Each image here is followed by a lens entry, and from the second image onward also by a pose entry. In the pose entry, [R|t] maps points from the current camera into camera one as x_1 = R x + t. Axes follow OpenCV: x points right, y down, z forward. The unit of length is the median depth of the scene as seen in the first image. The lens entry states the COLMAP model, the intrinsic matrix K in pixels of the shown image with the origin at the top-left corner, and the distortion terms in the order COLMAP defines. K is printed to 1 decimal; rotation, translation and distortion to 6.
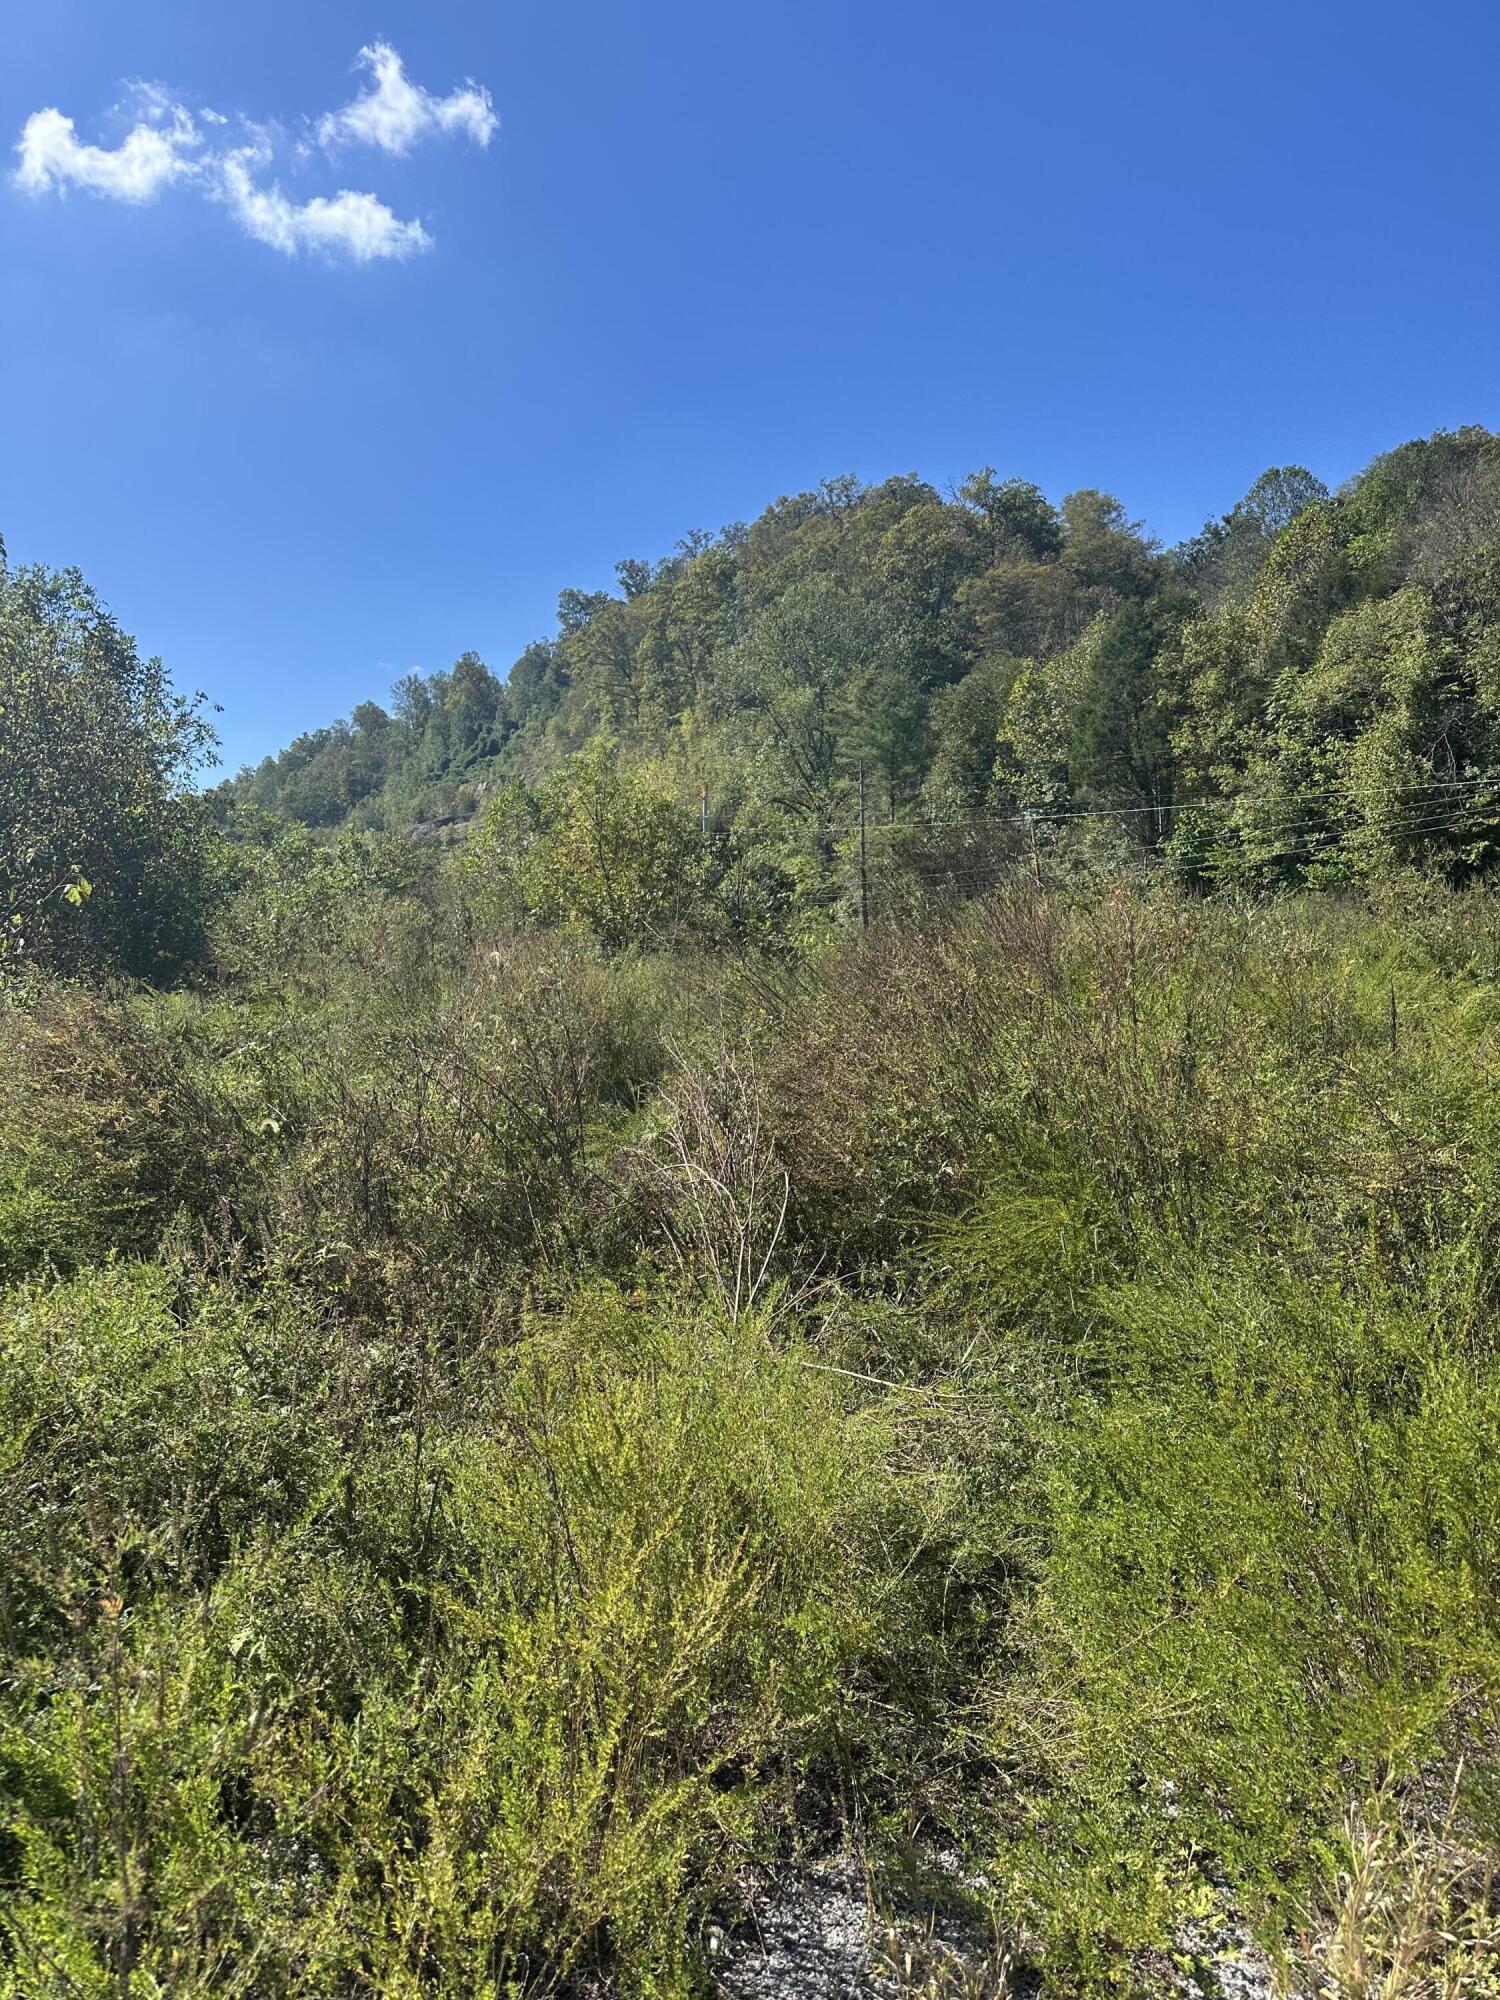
lens RADIAL K [[1433.3, 0, 707.2], [0, 1433.3, 1039.0], [0, 0, 1]] dist [0.022718, -0.052717]
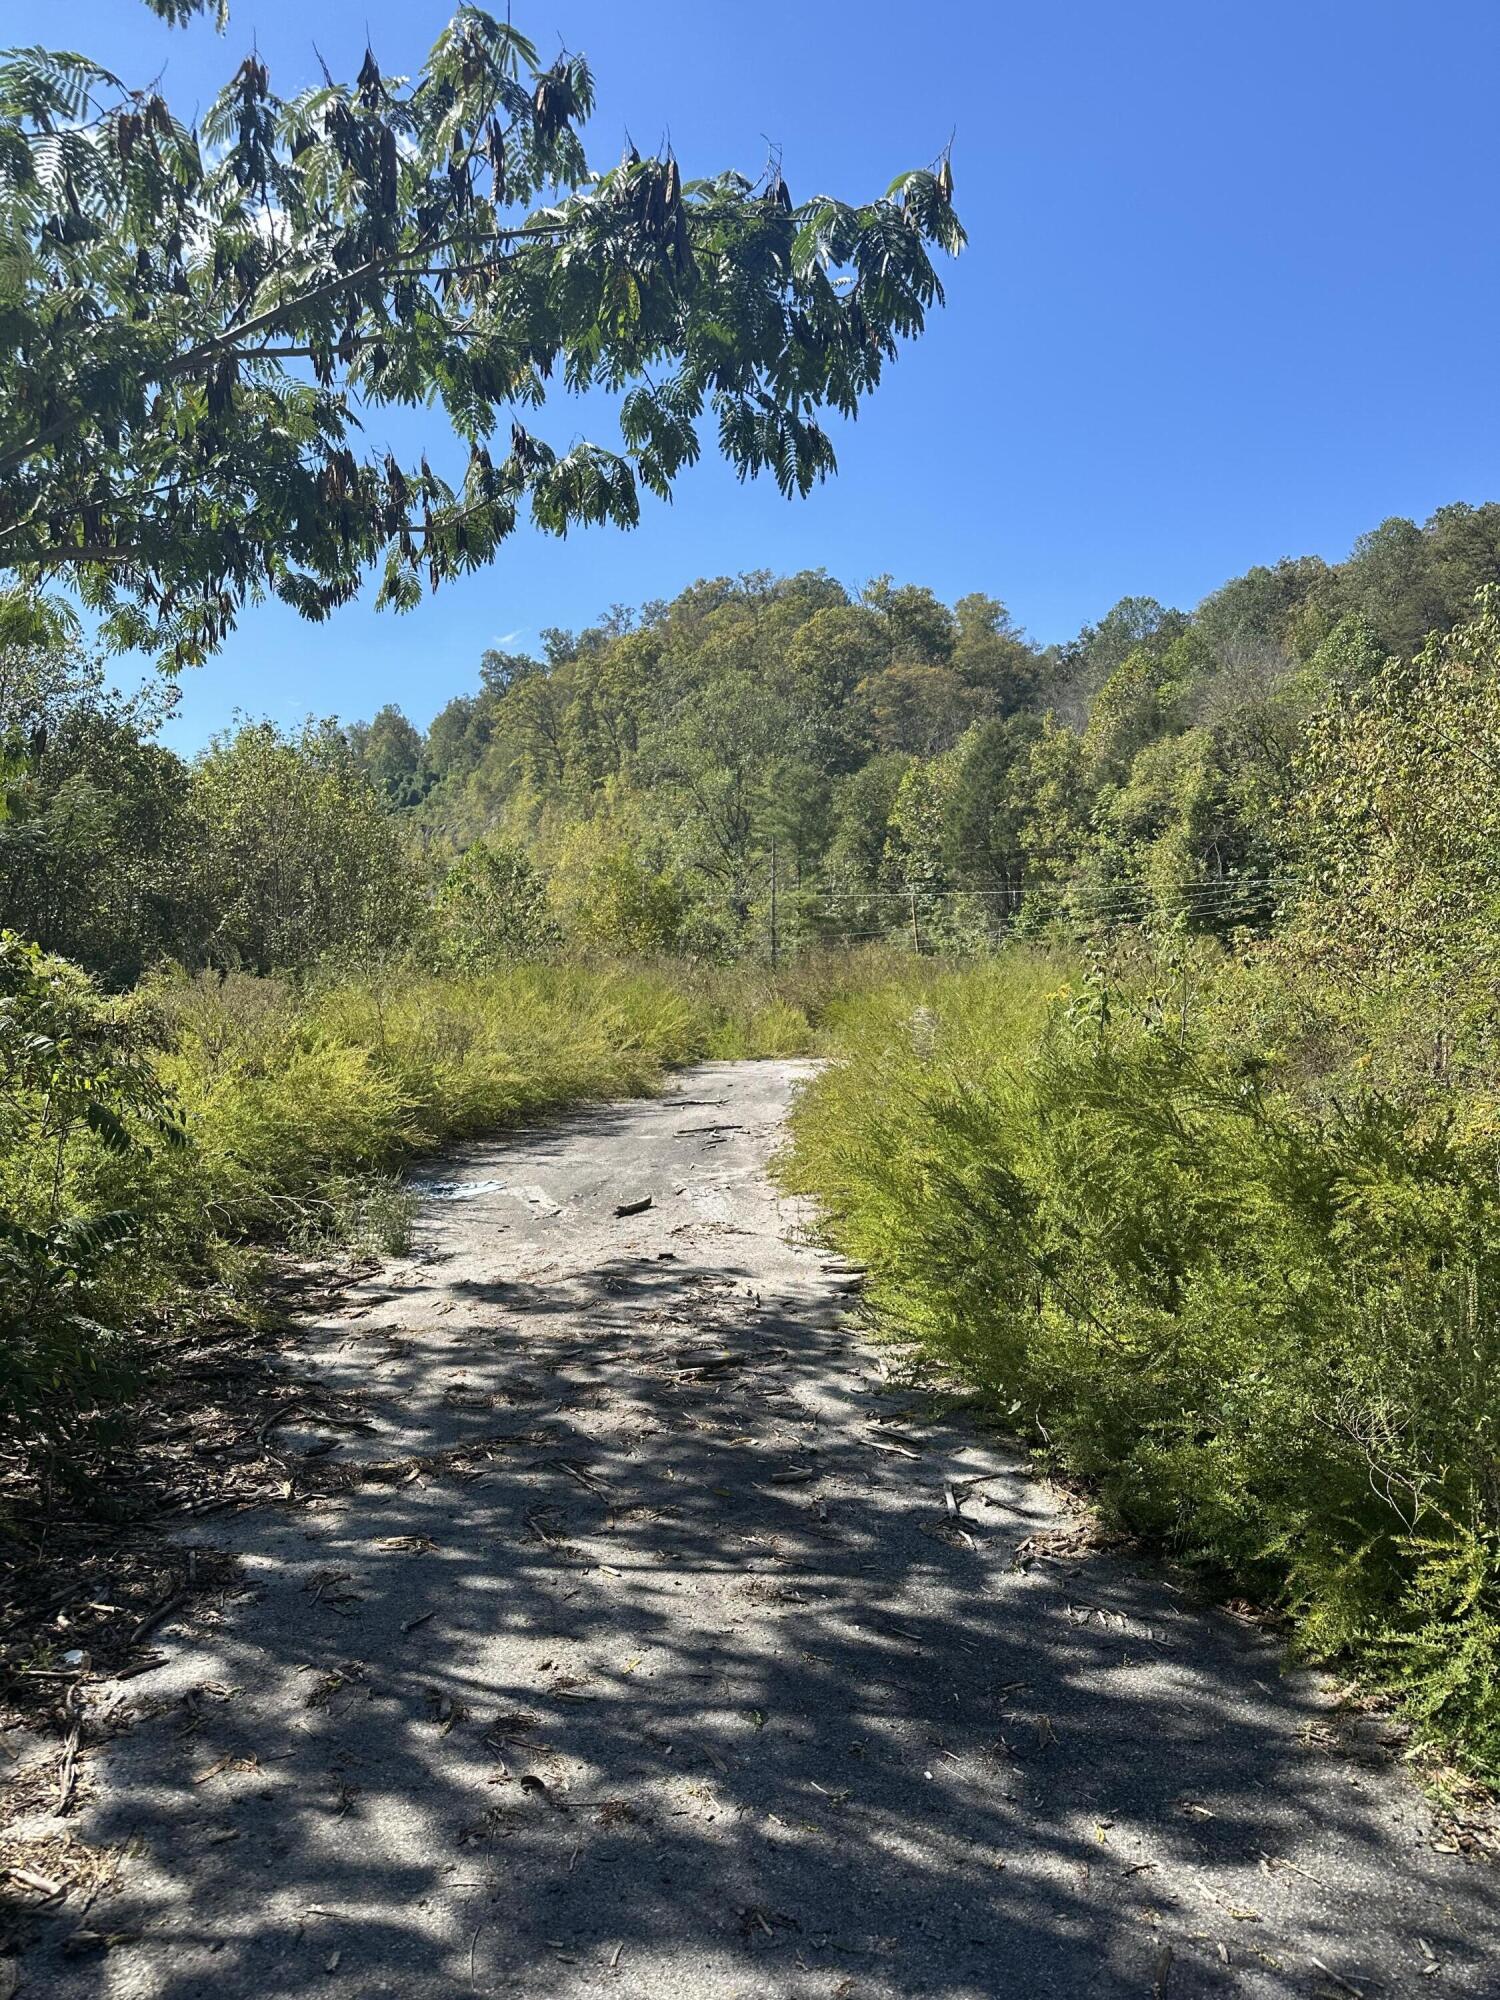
lens RADIAL K [[1433.3, 0, 702.4], [0, 1433.3, 1037.1], [0, 0, 1]] dist [0.022718, -0.052717]
pose [[0.997631, 0.023500, 0.064656, -0.018972], [-0.021073, 0.999057, -0.037973, 0.012919], [-0.065488, 0.036521, 0.997185, -0.134809]]
